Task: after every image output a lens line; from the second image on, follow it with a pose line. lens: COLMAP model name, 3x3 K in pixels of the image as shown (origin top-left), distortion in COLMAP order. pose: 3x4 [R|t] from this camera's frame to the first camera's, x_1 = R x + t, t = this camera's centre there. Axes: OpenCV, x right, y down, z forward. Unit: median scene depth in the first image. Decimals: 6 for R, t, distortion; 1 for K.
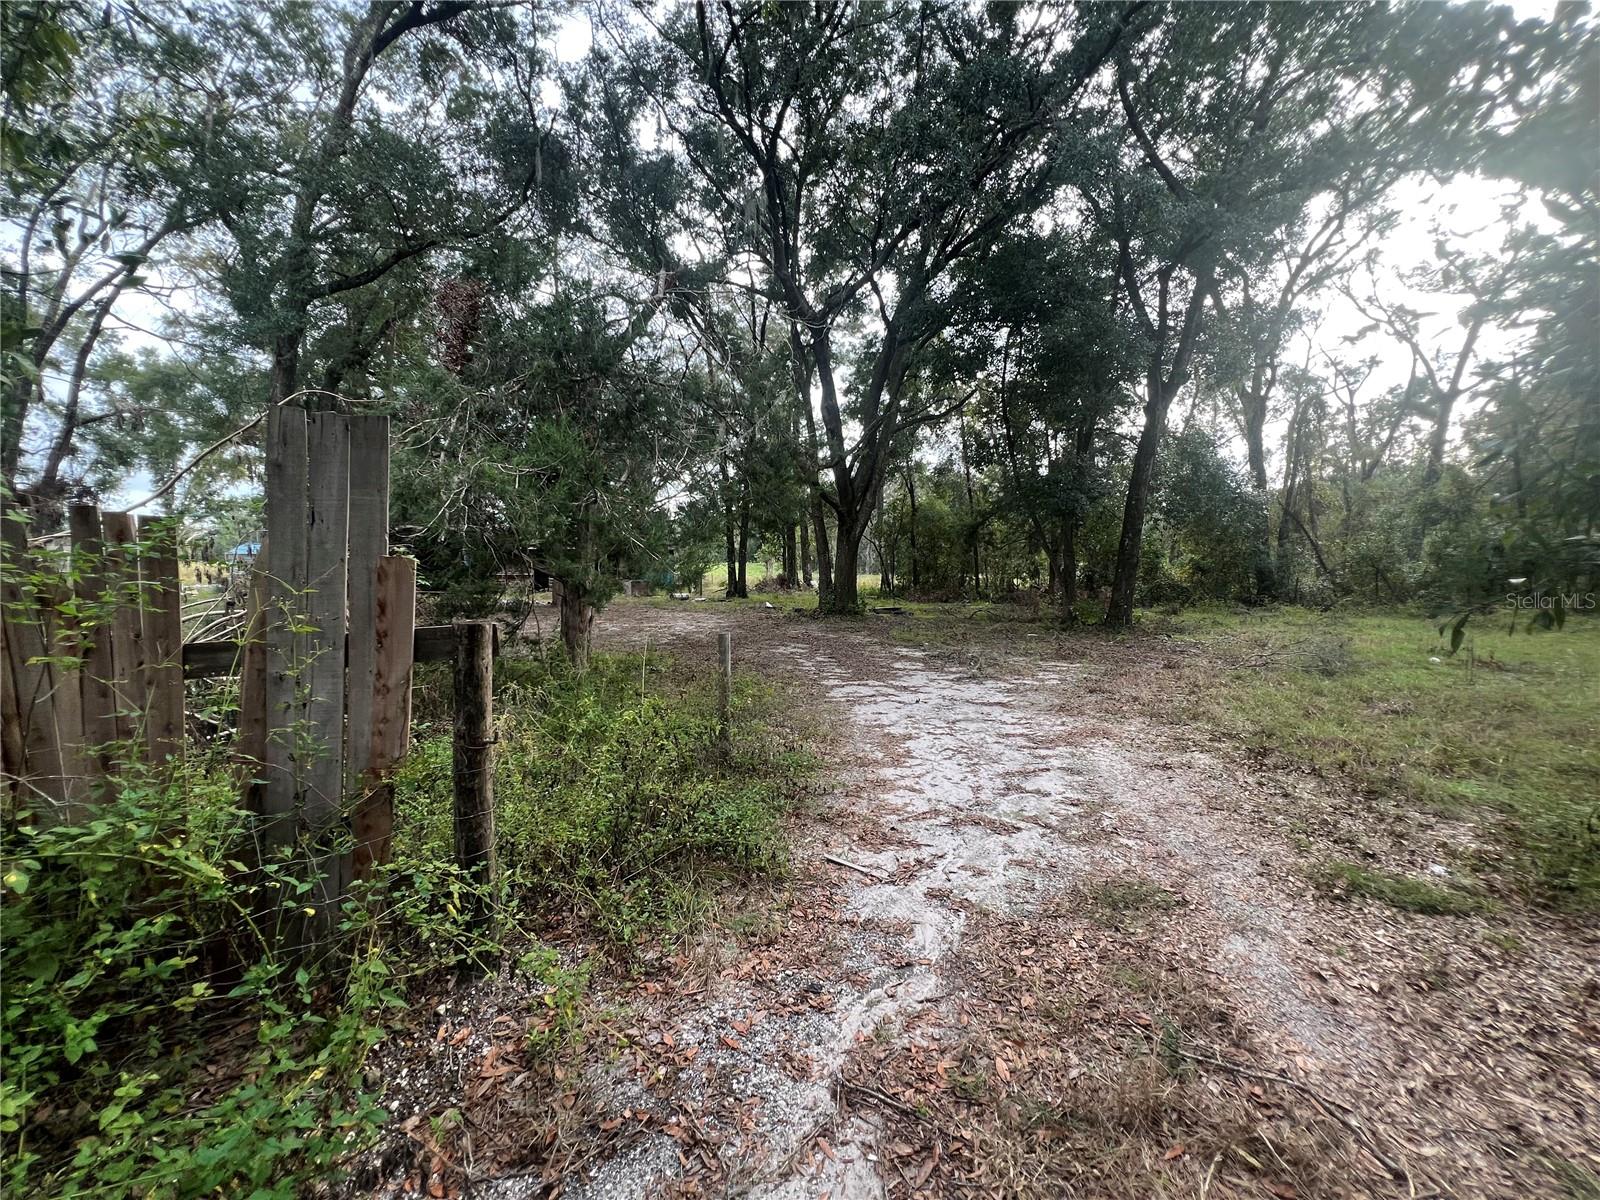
lens RADIAL K [[645.1, 0, 806.0], [0, 645.1, 593.8], [0, 0, 1]] dist [-0.000092, 0.000024]
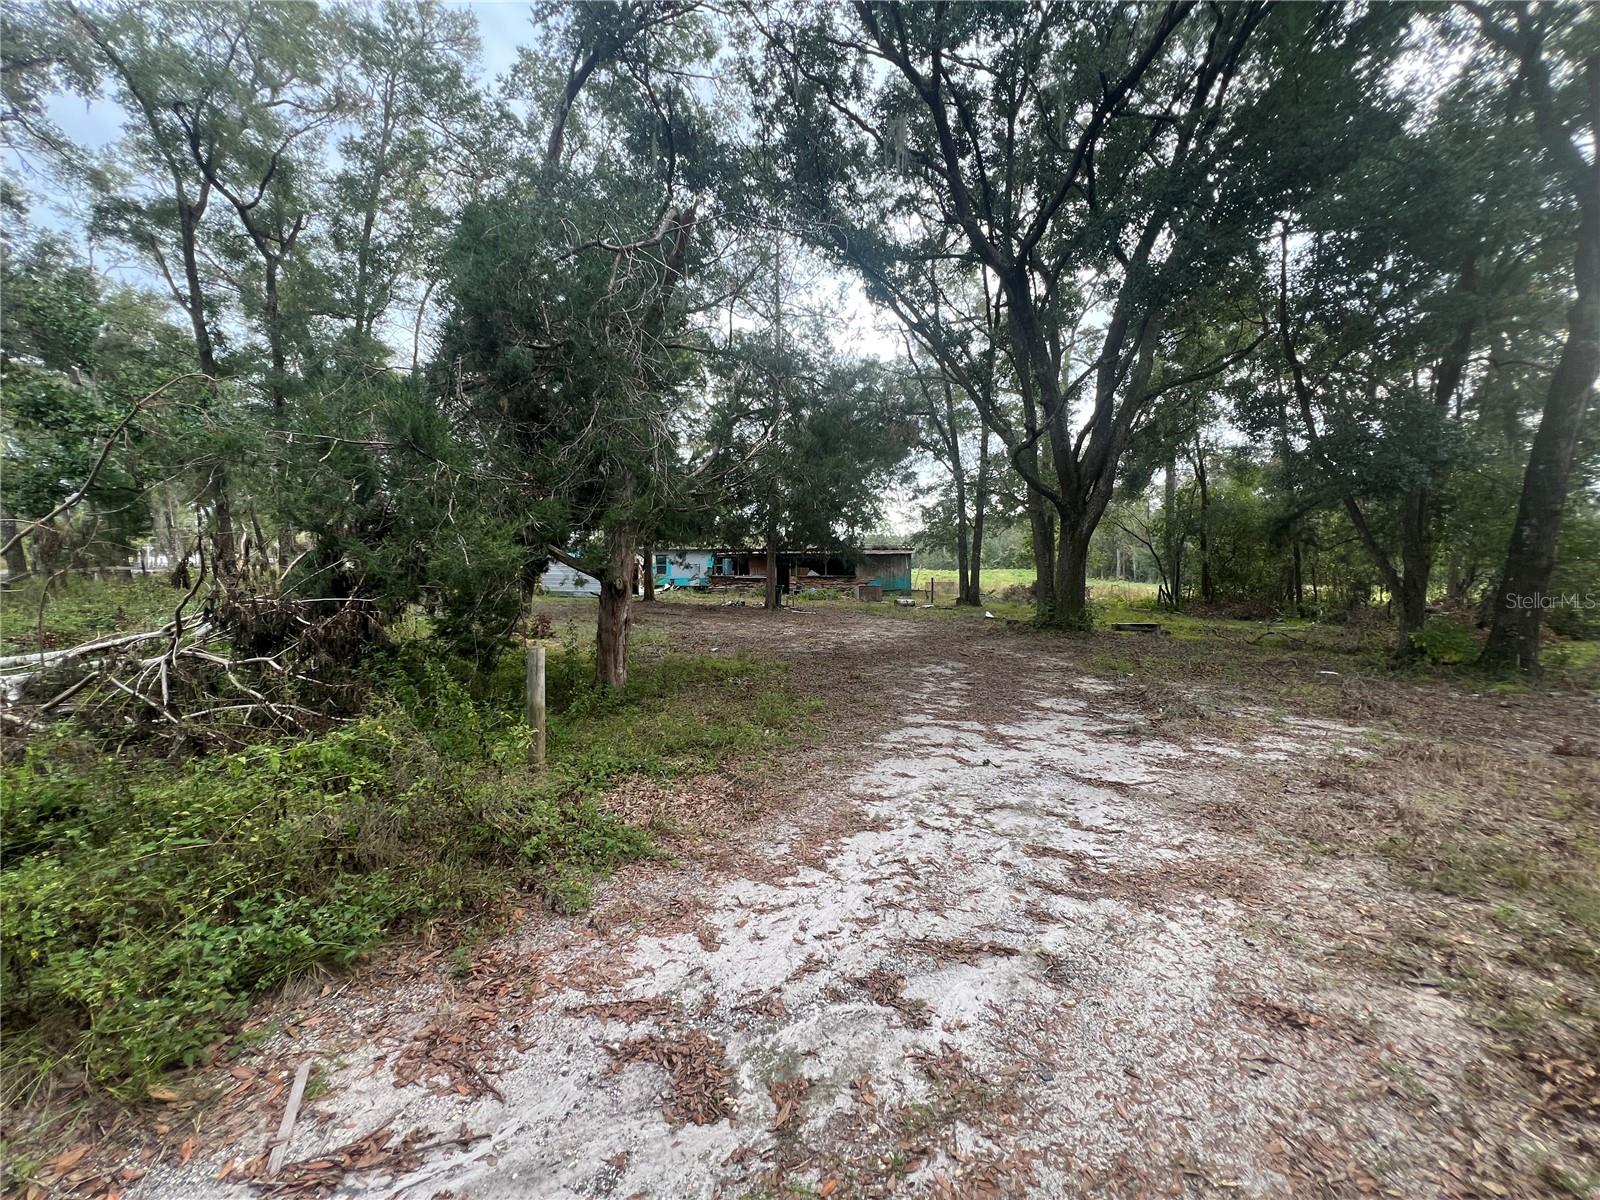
lens RADIAL K [[650.1, 0, 801.7], [0, 650.1, 594.1], [0, 0, 1]] dist [0.000571, -0.000162]
pose [[0.902776, 0.022146, -0.429541, 0.338334], [-0.026452, 0.999642, -0.004057, -0.002057], [0.429298, 0.015025, 0.903038, 0.356372]]
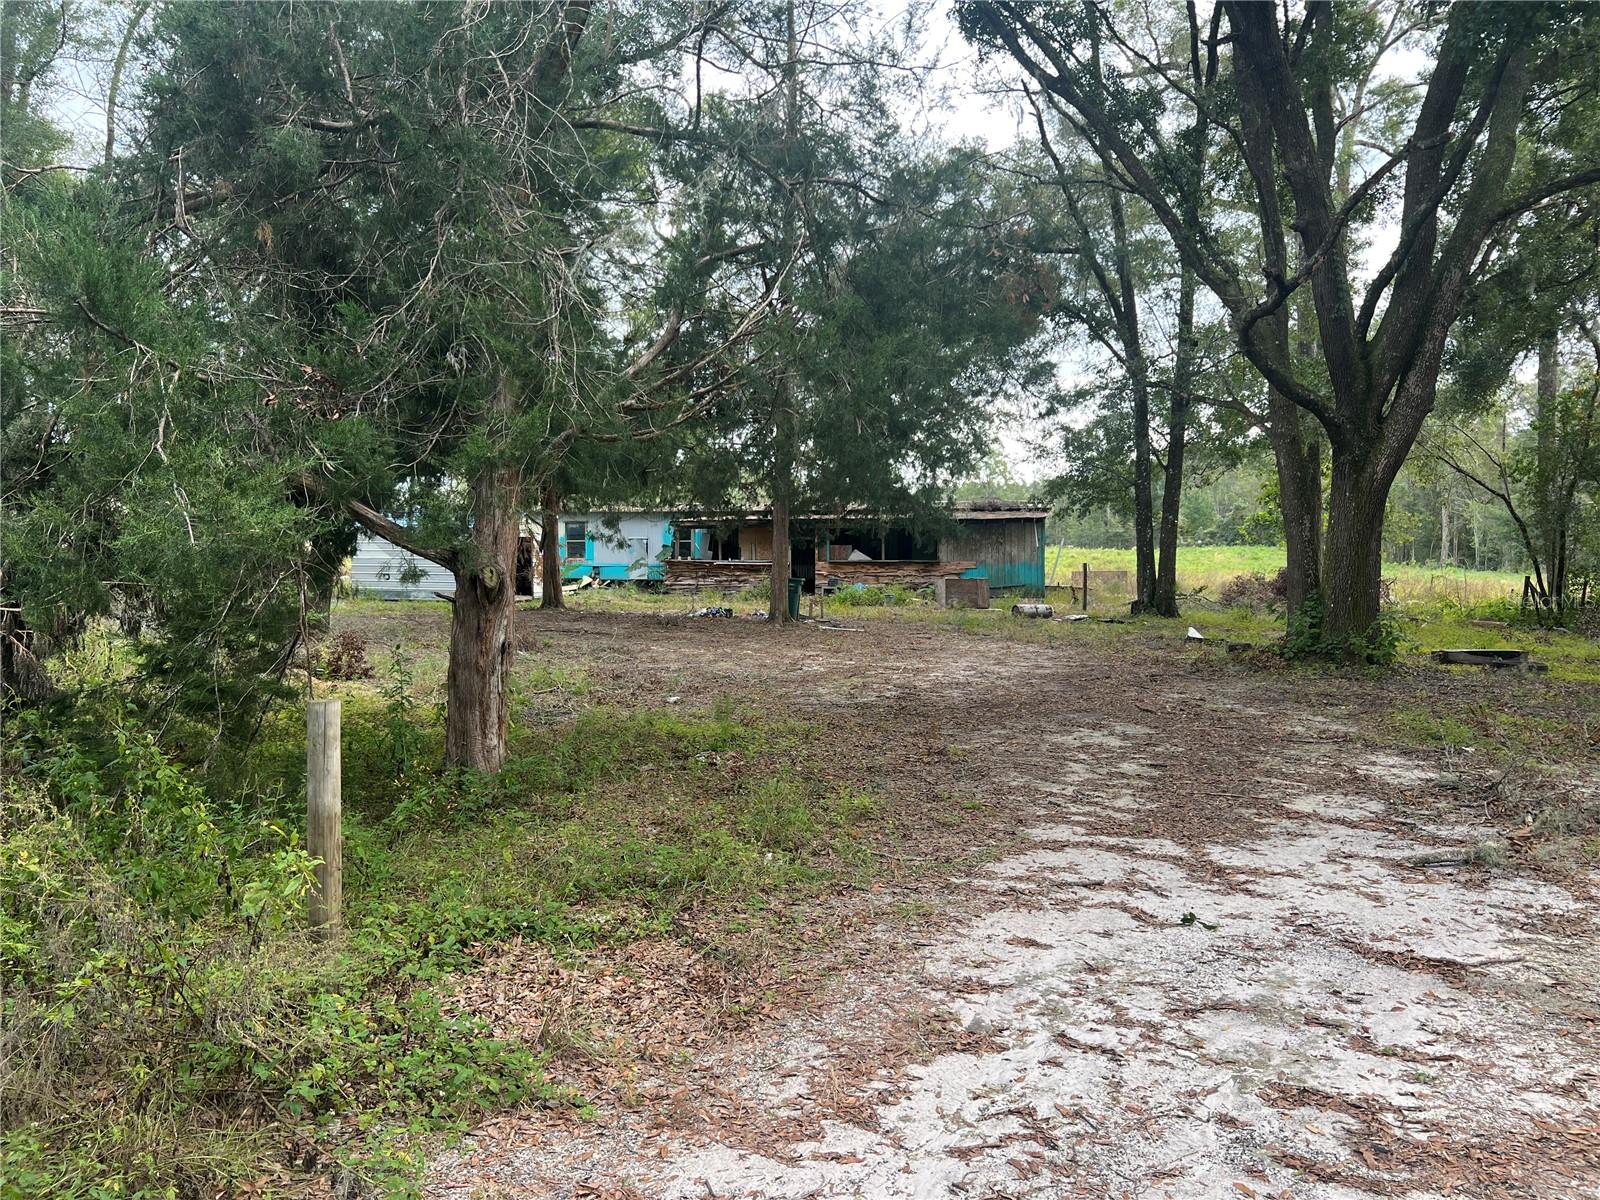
lens RADIAL K [[1217.2, 0, 815.1], [0, 1217.2, 601.4], [0, 0, 1]] dist [0.057108, -0.068044]
pose [[0.893955, 0.023375, -0.447547, 0.337600], [-0.024947, 0.999686, 0.002382, -0.003823], [0.447462, 0.009036, 0.894257, 0.367324]]
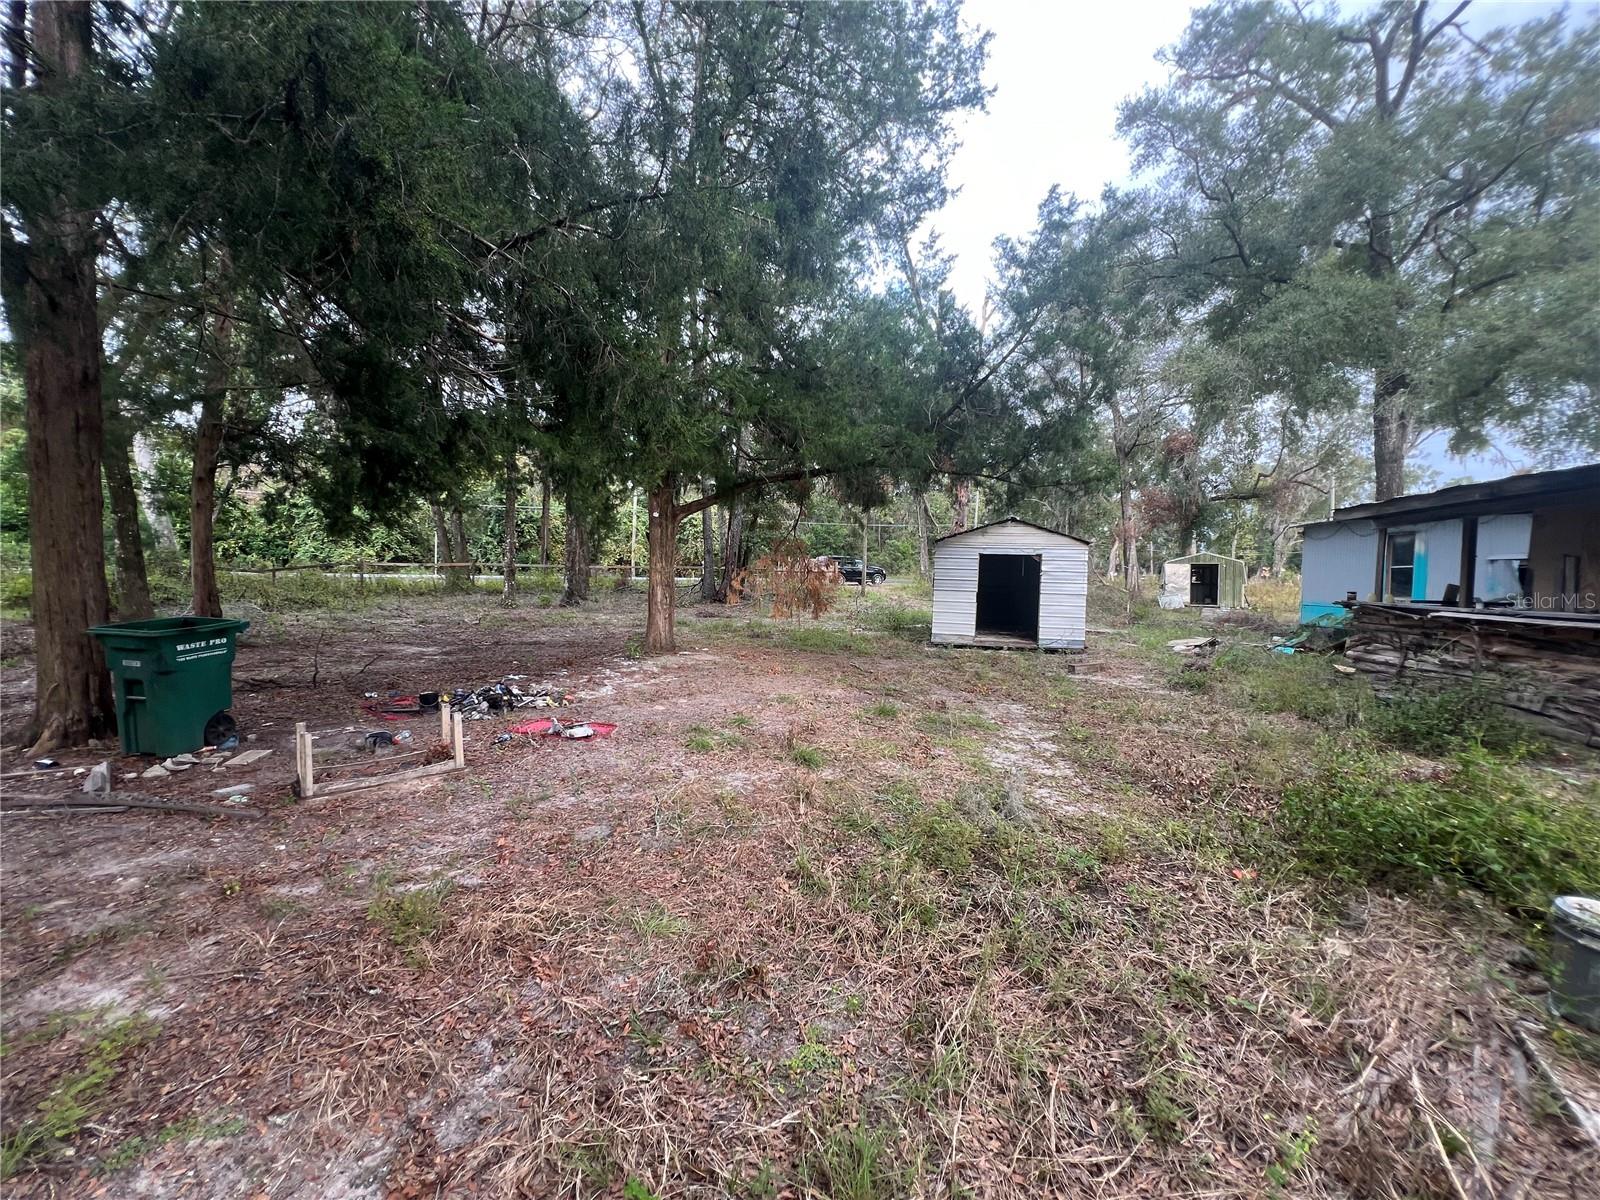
lens RADIAL K [[646.4, 0, 793.7], [0, 646.4, 593.7], [0, 0, 1]] dist [-0.000354, 0.000176]
pose [[-0.436553, 0.019185, -0.899474, -1.068258], [-0.067038, 0.996300, 0.053787, -0.166026], [0.897177, 0.083779, -0.433652, 4.443612]]
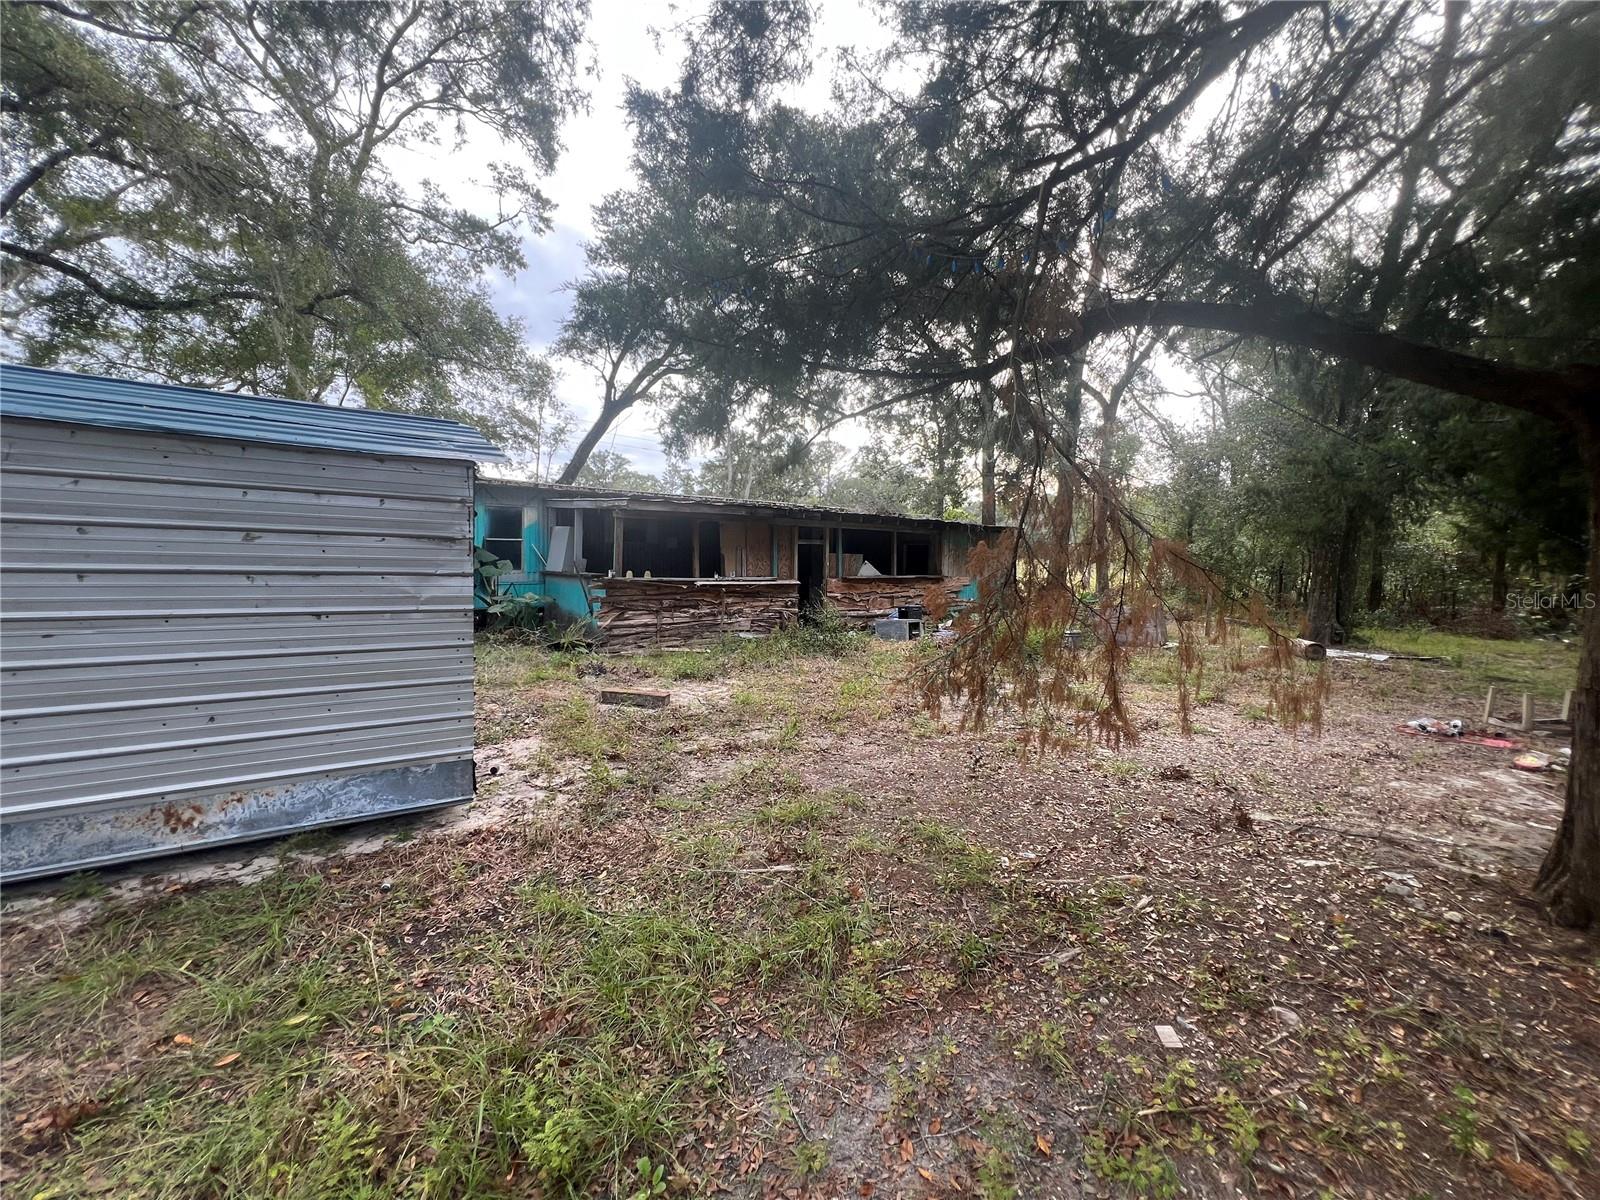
lens RADIAL K [[651.1, 0, 808.2], [0, 651.1, 590.7], [0, 0, 1]] dist [-0.000768, -0.000106]
pose [[0.913009, -0.000089, 0.407940, -2.816833], [-0.001551, 0.999992, 0.003690, -0.135784], [-0.407937, -0.004001, 0.913001, 3.394242]]
